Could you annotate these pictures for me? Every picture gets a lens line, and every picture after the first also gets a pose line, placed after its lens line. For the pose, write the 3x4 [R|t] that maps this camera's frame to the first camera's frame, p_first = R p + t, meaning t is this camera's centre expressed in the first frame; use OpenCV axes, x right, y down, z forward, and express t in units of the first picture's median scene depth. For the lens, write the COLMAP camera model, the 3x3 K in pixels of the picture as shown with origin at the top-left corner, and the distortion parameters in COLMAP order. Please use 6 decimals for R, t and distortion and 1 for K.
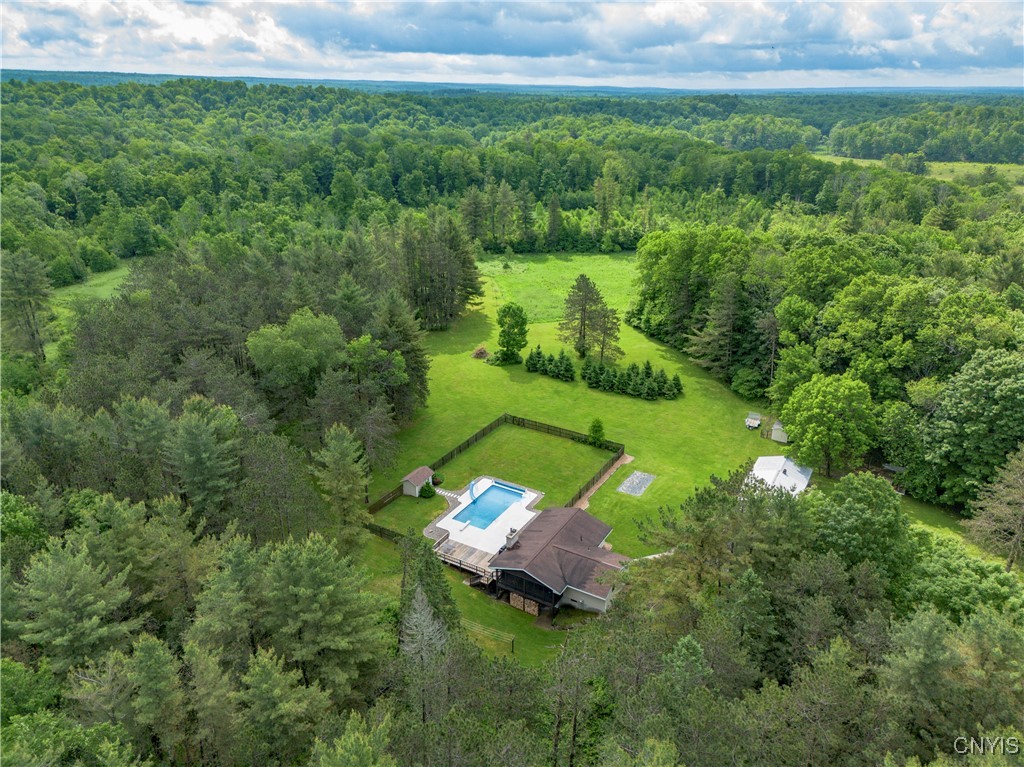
lens RADIAL K [[713.8, 0, 510.0], [0, 713.8, 384.5], [0, 0, 1]] dist [0.051172, -0.009902]
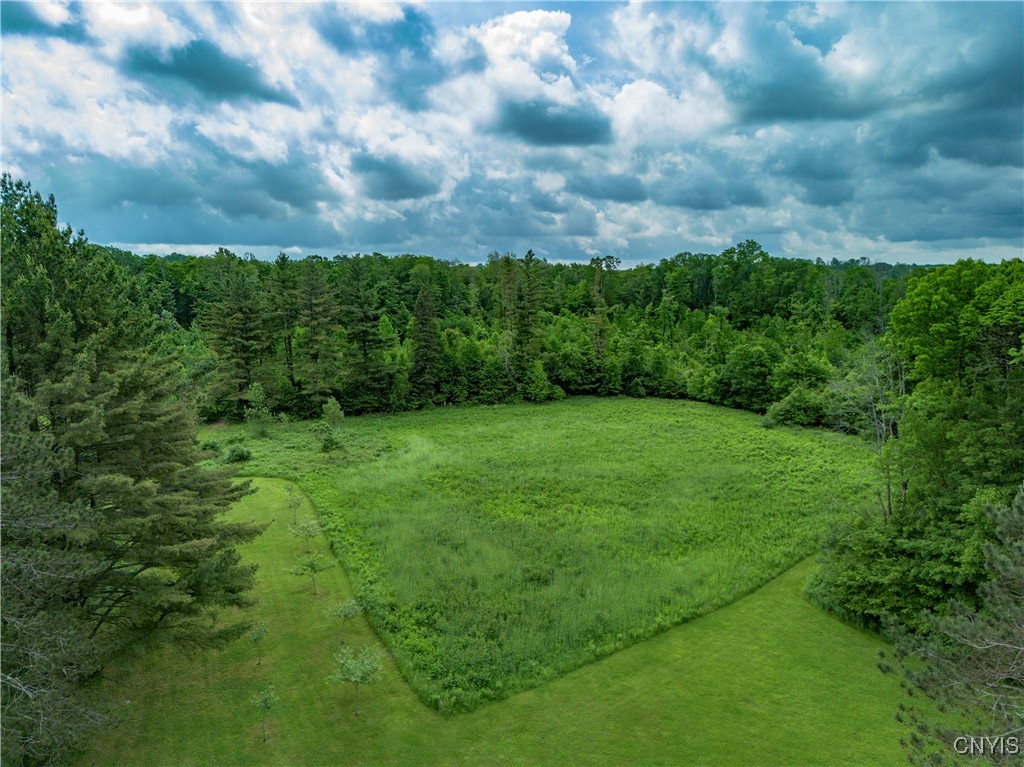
lens RADIAL K [[713.8, 0, 513.7], [0, 713.8, 386.7], [0, 0, 1]] dist [0.051172, -0.009902]
pose [[0.961496, -0.054893, 0.269280, -0.011483], [0.115799, 0.969539, -0.215833, -0.092079], [-0.249230, 0.238705, 0.938565, 0.549748]]
